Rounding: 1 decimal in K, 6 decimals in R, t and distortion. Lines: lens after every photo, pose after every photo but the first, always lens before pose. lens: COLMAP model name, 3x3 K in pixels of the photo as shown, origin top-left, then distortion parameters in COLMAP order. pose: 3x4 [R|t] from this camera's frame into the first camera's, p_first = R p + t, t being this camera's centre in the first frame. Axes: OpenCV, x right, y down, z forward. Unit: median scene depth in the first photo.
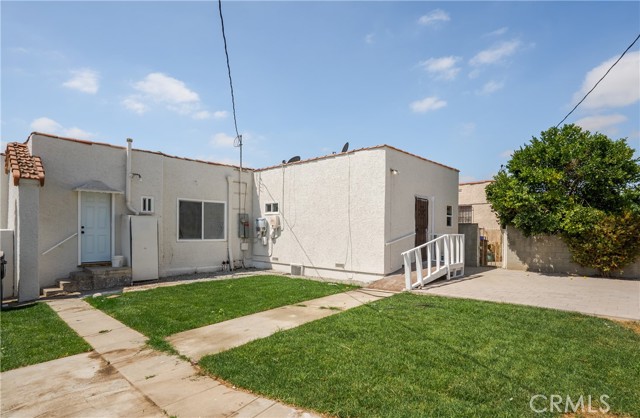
lens RADIAL K [[349.9, 0, 331.3], [0, 349.9, 228.3], [0, 0, 1]] dist [-0.005049, -0.001038]
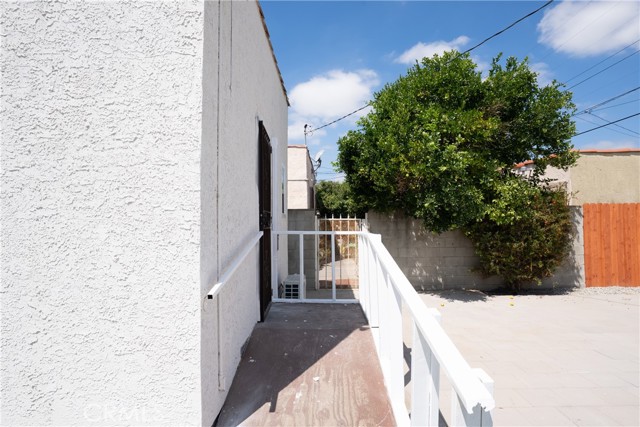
lens RADIAL K [[369.2, 0, 320.2], [0, 369.2, 214.5], [0, 0, 1]] dist [-0.000672, 0.000967]
pose [[0.714910, 0.006255, 0.699189, 0.040842], [0.006089, 0.999866, -0.015170, 0.003952], [-0.699190, 0.015103, 0.714776, 0.672301]]
